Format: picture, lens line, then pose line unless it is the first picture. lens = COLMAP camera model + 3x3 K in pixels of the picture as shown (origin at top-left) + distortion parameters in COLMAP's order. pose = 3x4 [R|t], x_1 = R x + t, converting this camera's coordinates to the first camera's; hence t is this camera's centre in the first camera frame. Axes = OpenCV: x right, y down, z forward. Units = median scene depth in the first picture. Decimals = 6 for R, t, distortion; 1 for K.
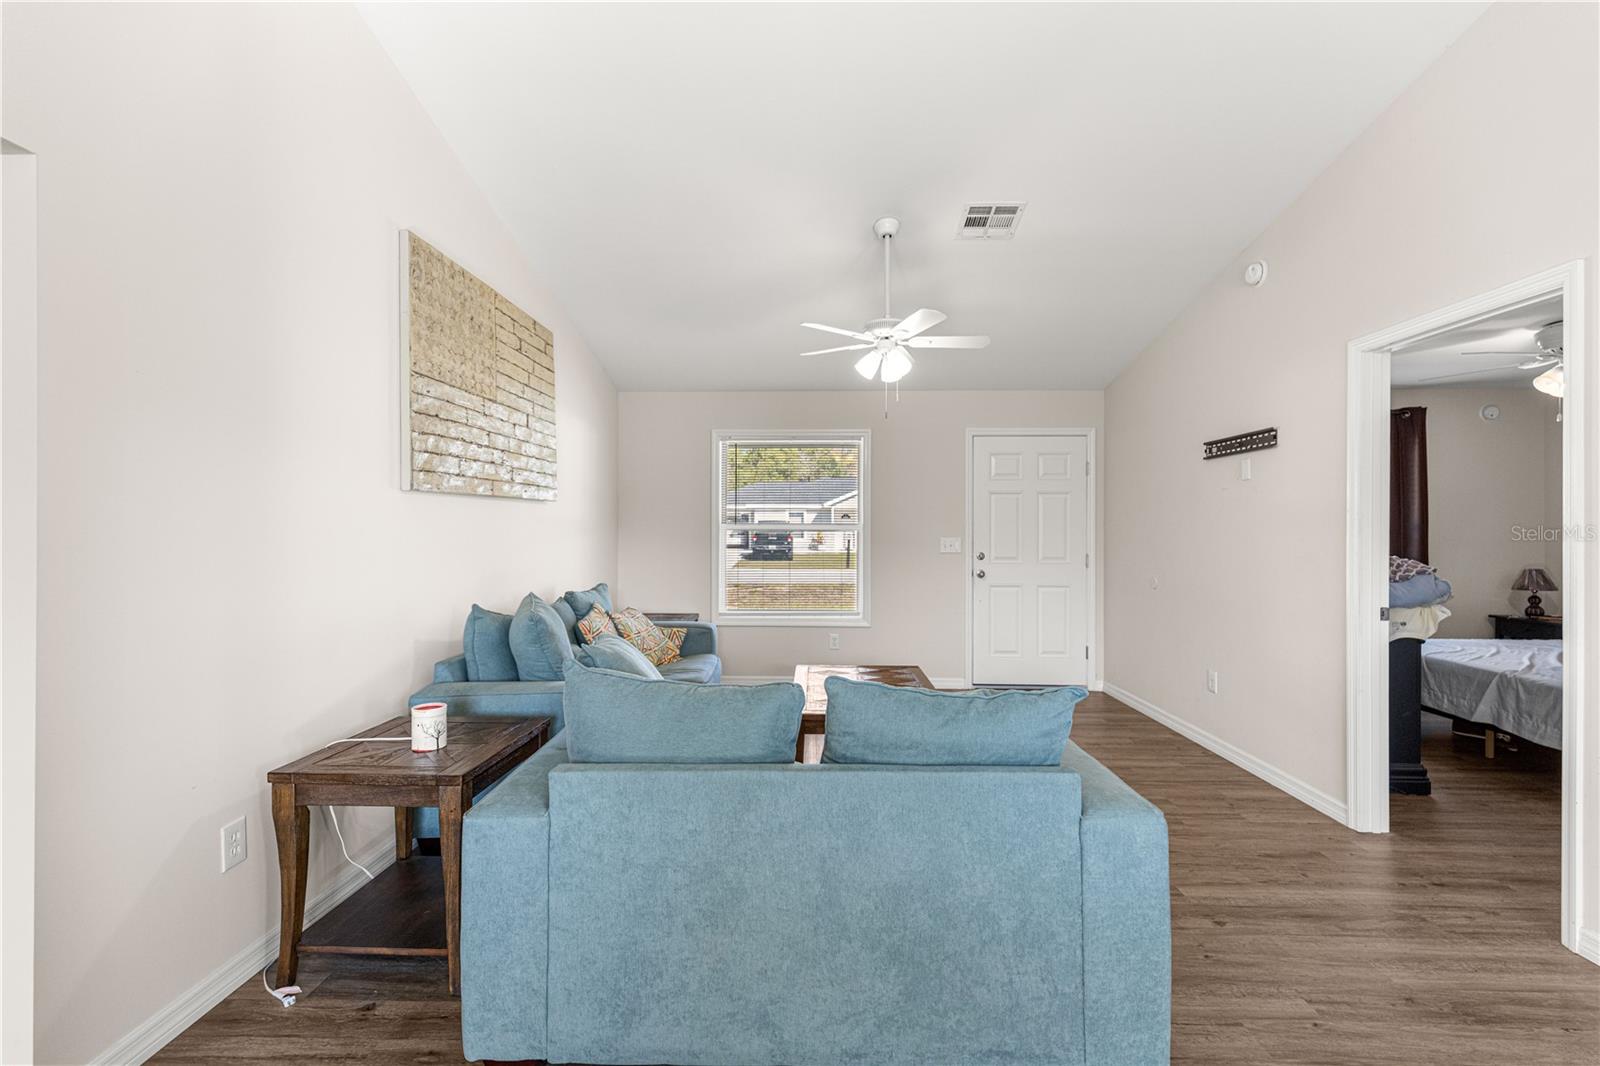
lens RADIAL K [[721.7, 0, 795.0], [0, 721.7, 527.2], [0, 0, 1]] dist [0.010090, -0.000982]
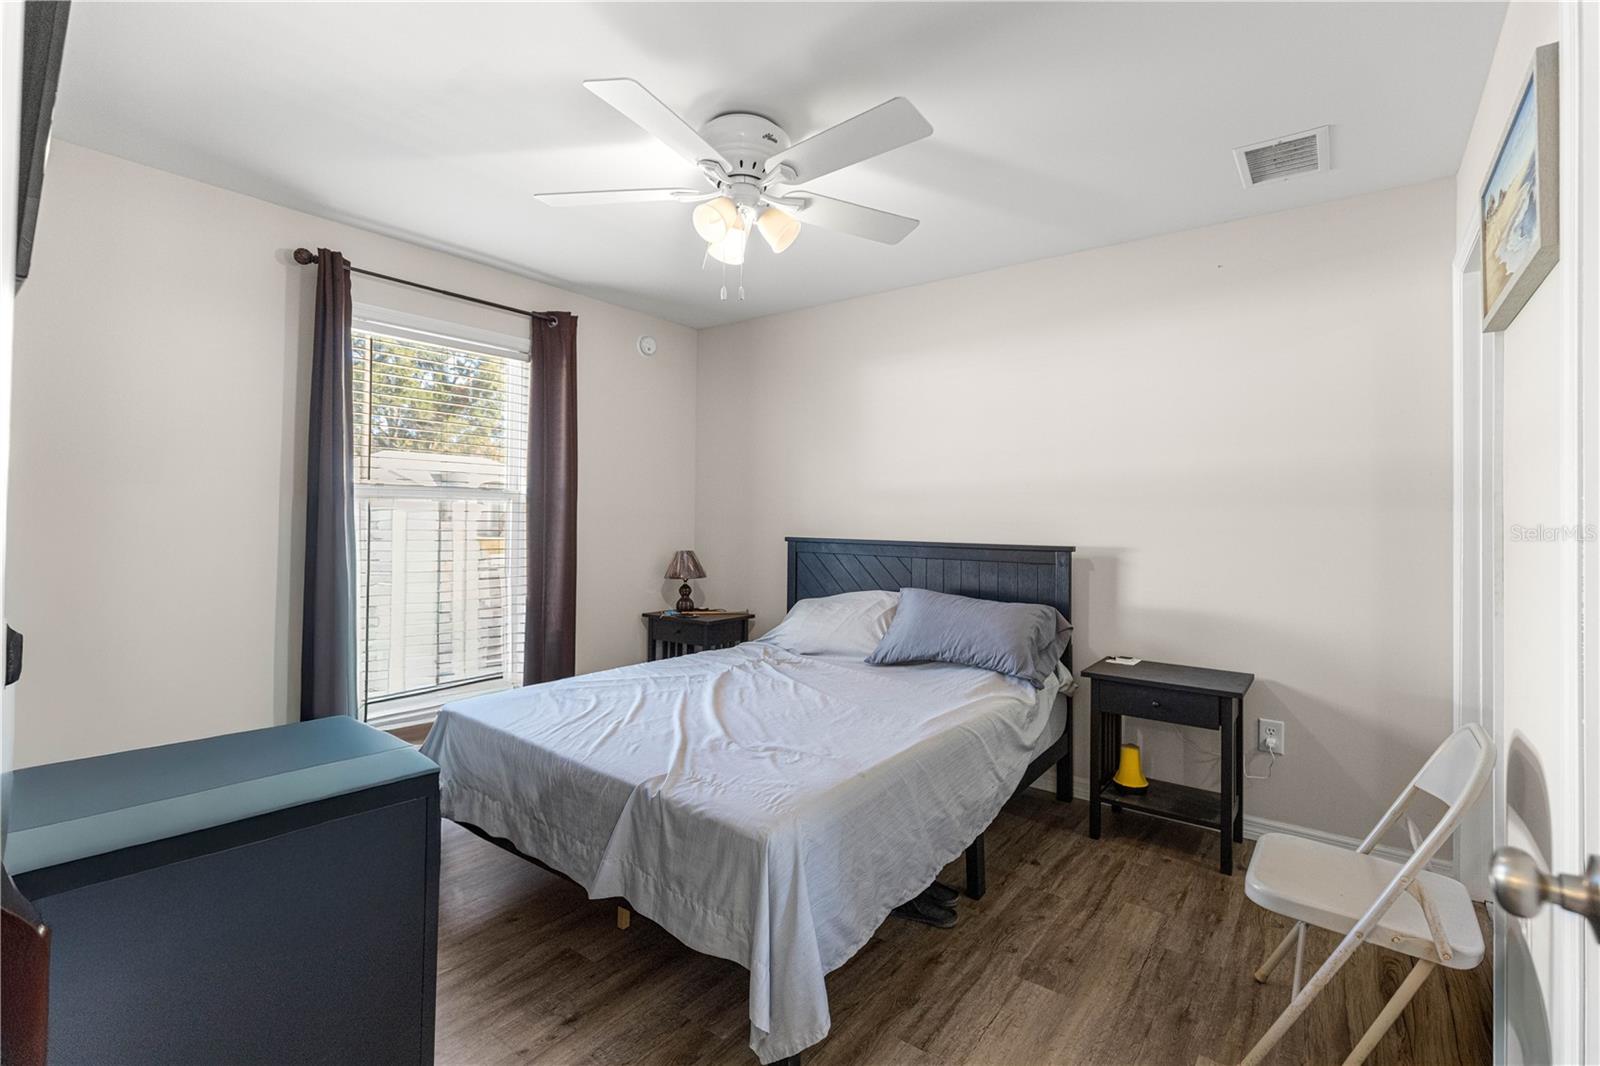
lens RADIAL K [[735.7, 0, 799.8], [0, 735.7, 505.1], [0, 0, 1]] dist [0.001688, -0.000323]
pose [[0.580181, 0.016185, 0.814326, 0.651721], [-0.012935, 0.999860, -0.010657, 0.022630], [-0.814385, -0.004350, 0.580309, 0.651853]]
